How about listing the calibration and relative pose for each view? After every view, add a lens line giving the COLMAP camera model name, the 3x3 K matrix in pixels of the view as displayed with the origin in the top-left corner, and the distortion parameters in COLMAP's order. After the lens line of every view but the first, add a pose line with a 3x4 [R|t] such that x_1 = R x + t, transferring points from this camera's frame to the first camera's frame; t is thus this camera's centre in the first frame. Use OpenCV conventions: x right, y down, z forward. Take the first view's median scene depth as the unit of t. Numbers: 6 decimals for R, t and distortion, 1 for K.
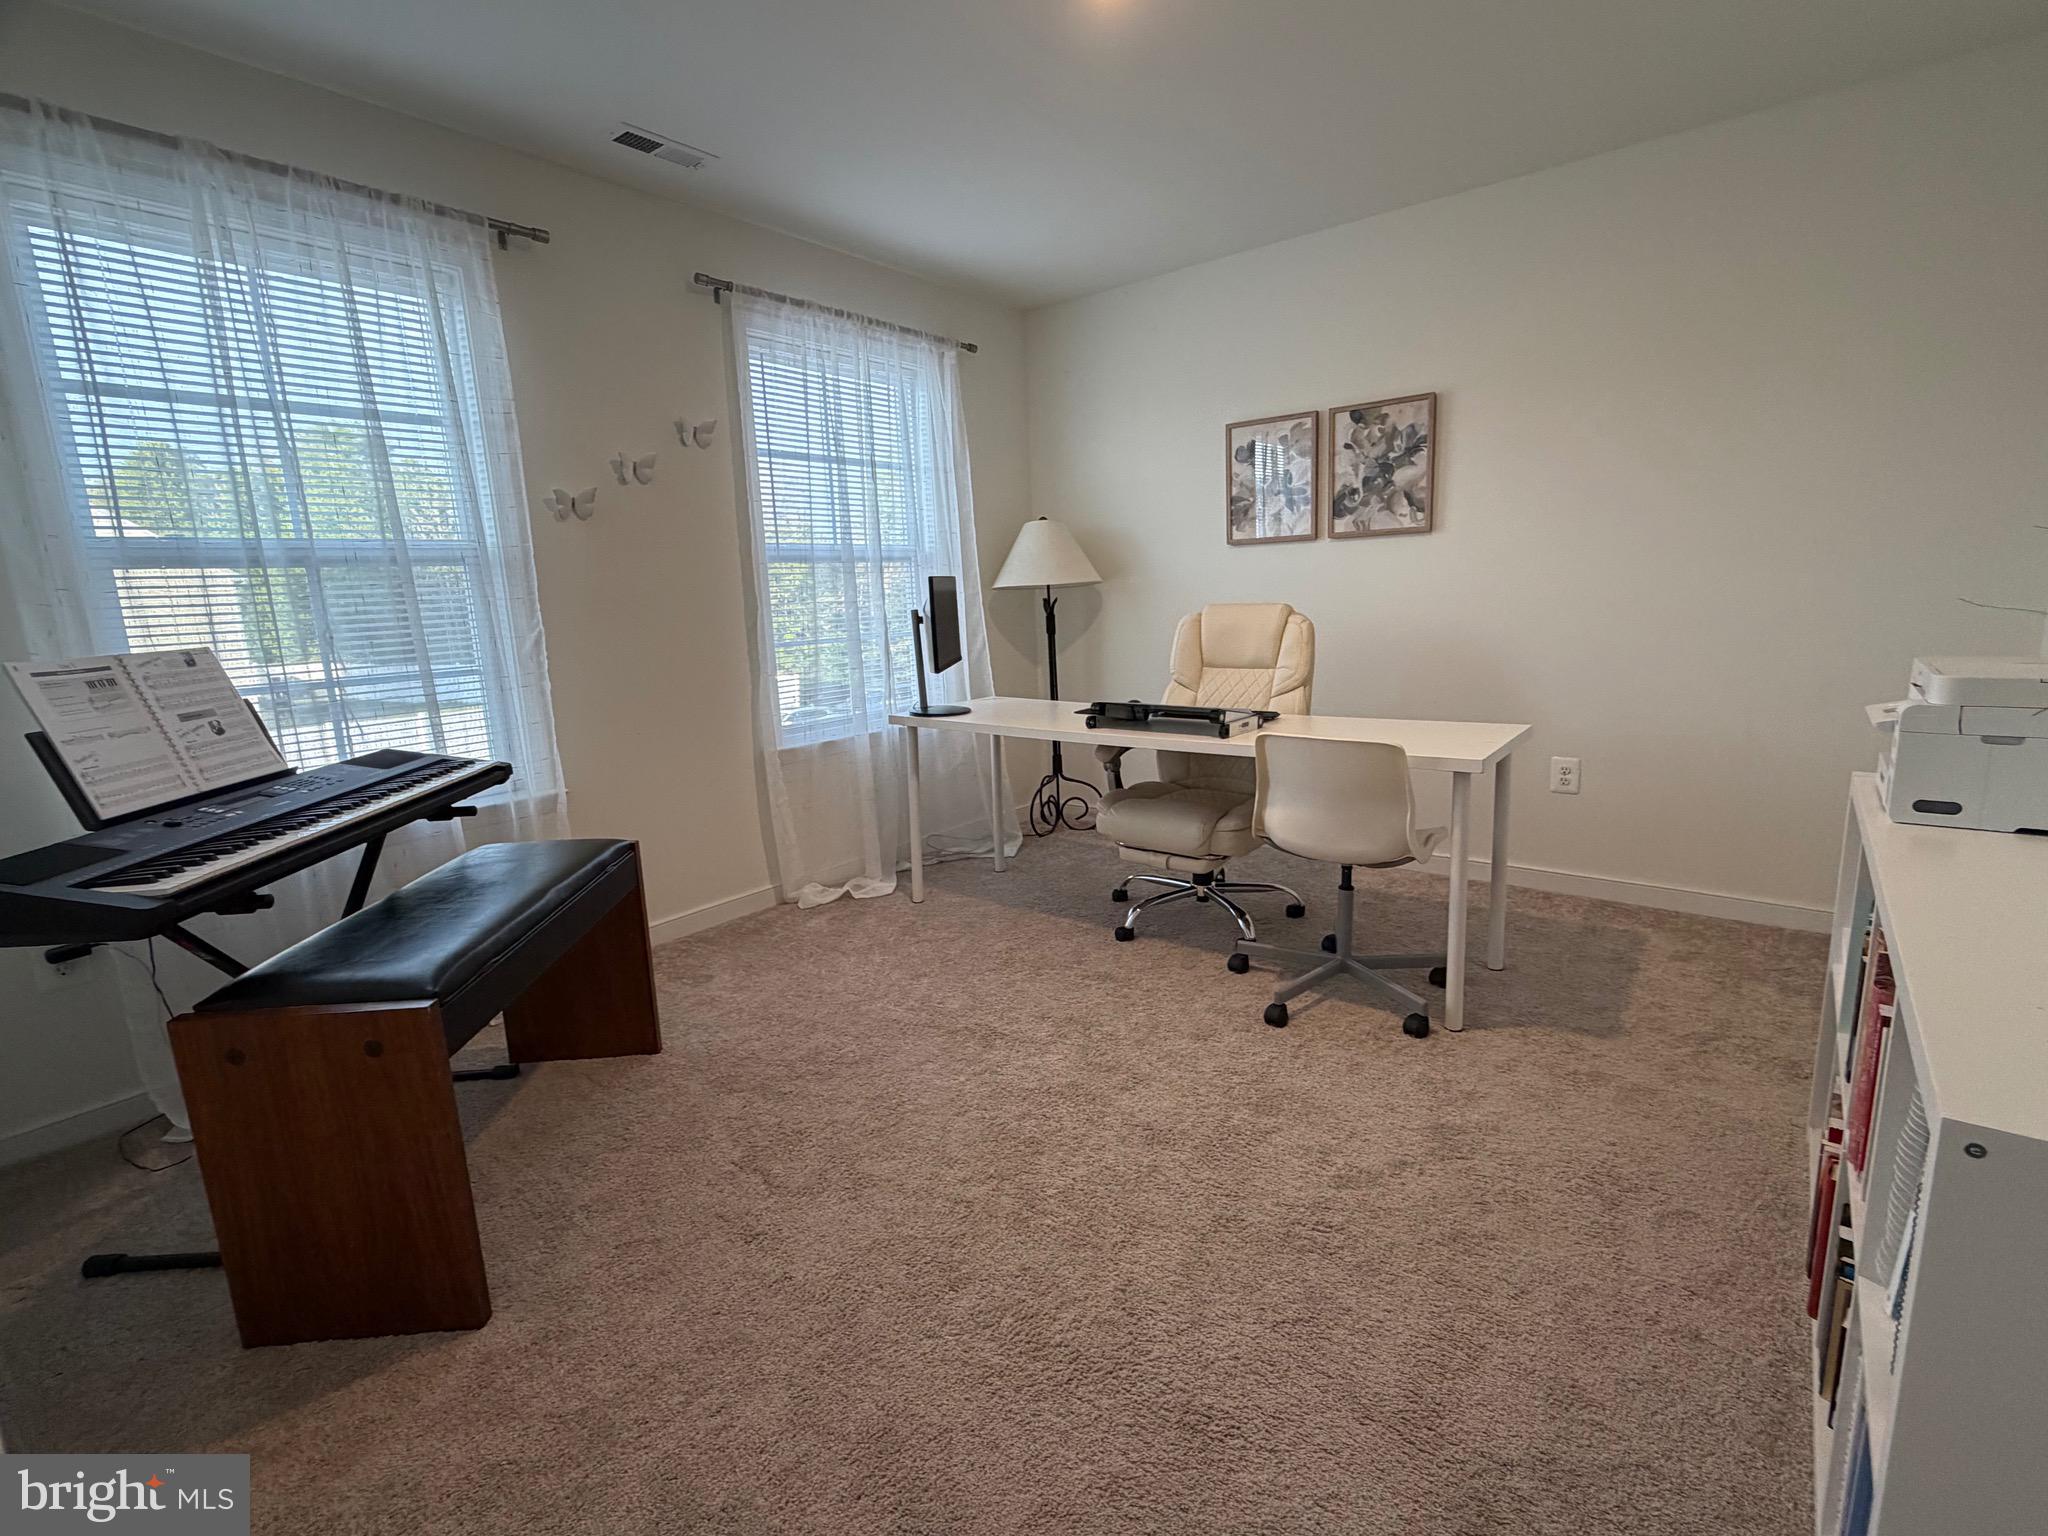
lens RADIAL K [[951.7, 0, 1011.3], [0, 951.7, 760.8], [0, 0, 1]] dist [0.000348, -0.003029]
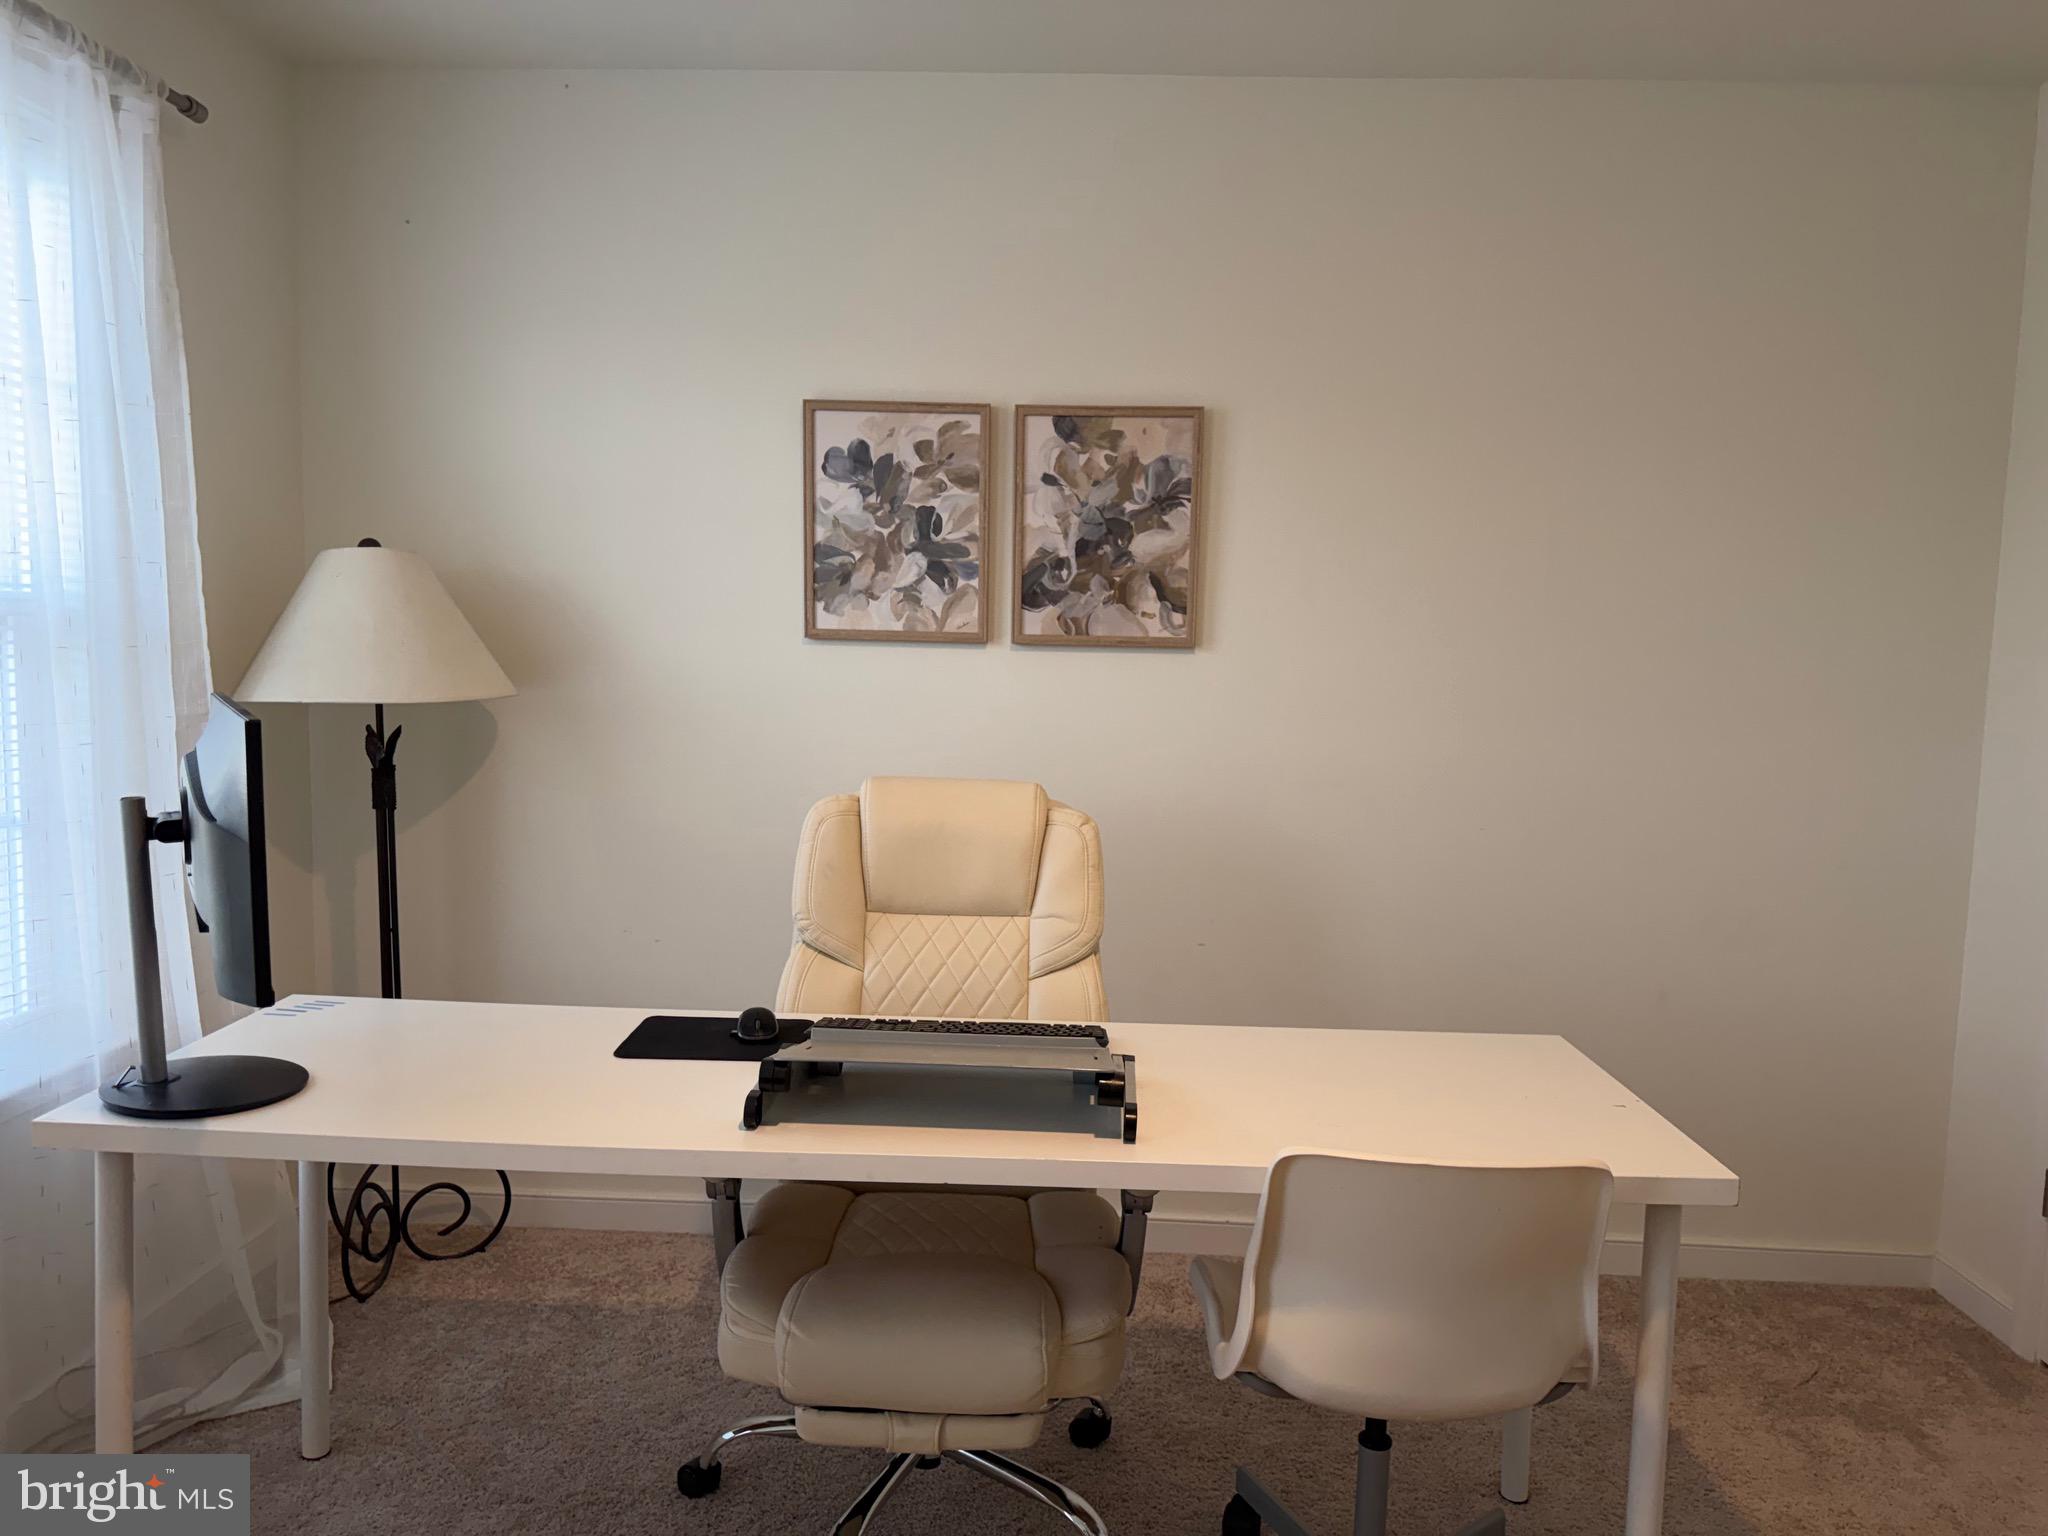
lens RADIAL K [[1449.0, 0, 1038.3], [0, 1449.0, 777.5], [0, 0, 1]] dist [0.050448, -0.061743]
pose [[0.794070, 0.003923, 0.607813, -0.159361], [0.052430, 0.995810, -0.074925, -0.107354], [-0.605560, 0.091363, 0.790537, 0.391987]]
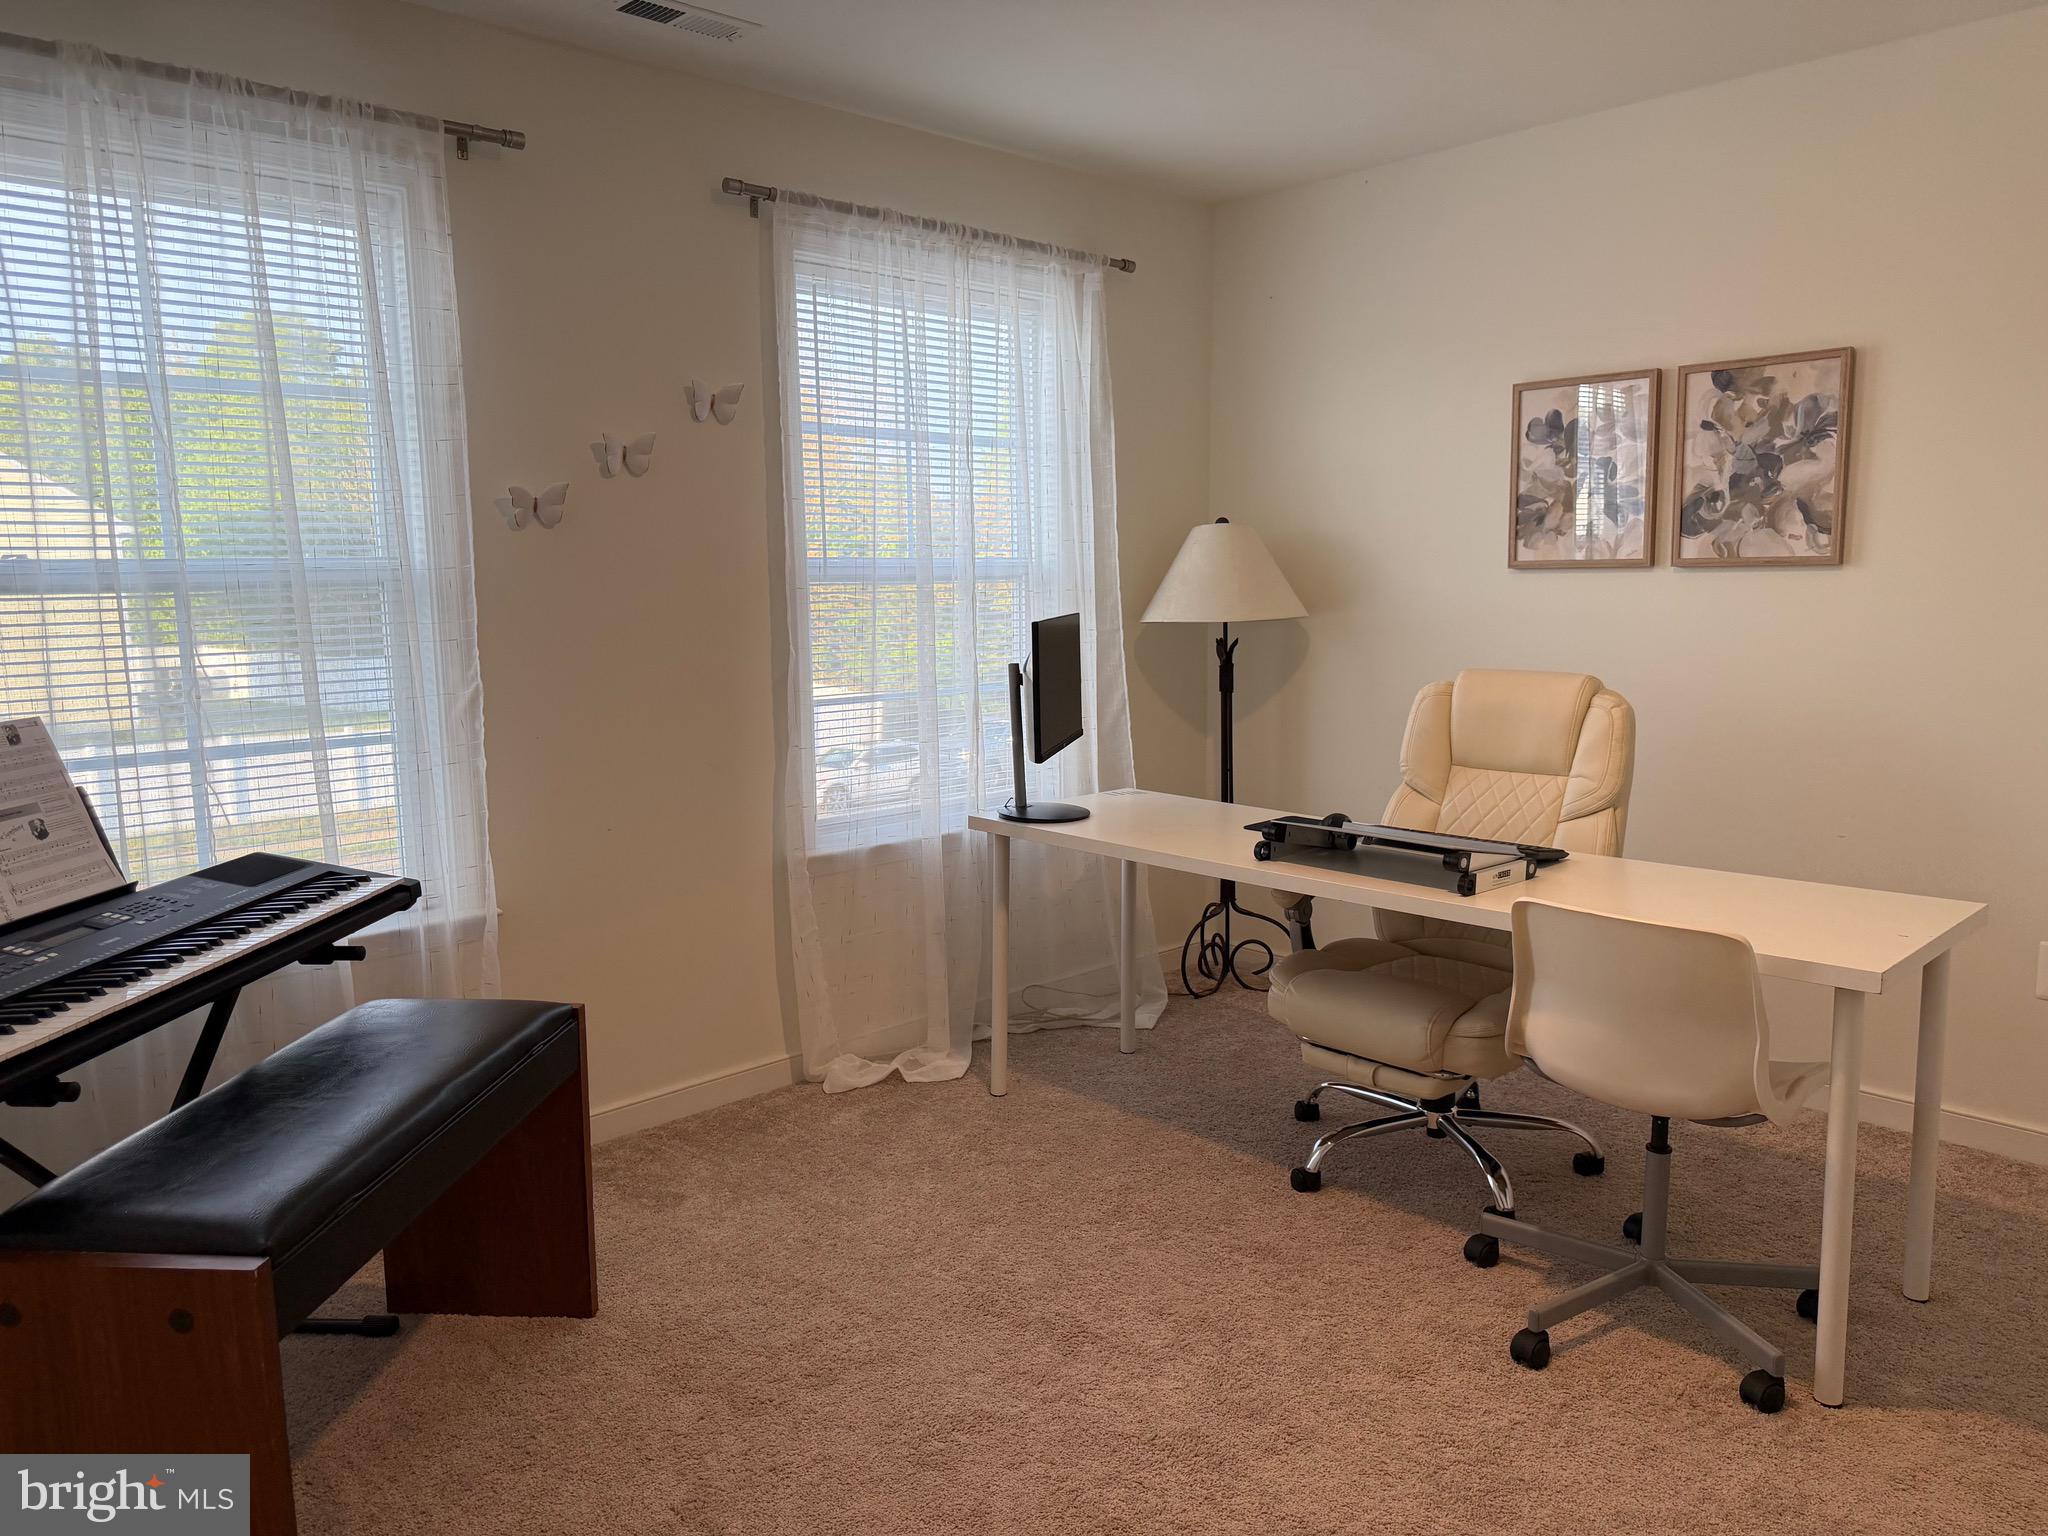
lens RADIAL K [[1449.0, 0, 1003.2], [0, 1449.0, 762.3], [0, 0, 1]] dist [0.050448, -0.061743]
pose [[0.990001, 0.046280, -0.133251, 0.031226], [-0.052171, 0.997793, -0.041067, -0.044606], [0.131056, 0.047608, 0.990231, -0.017068]]
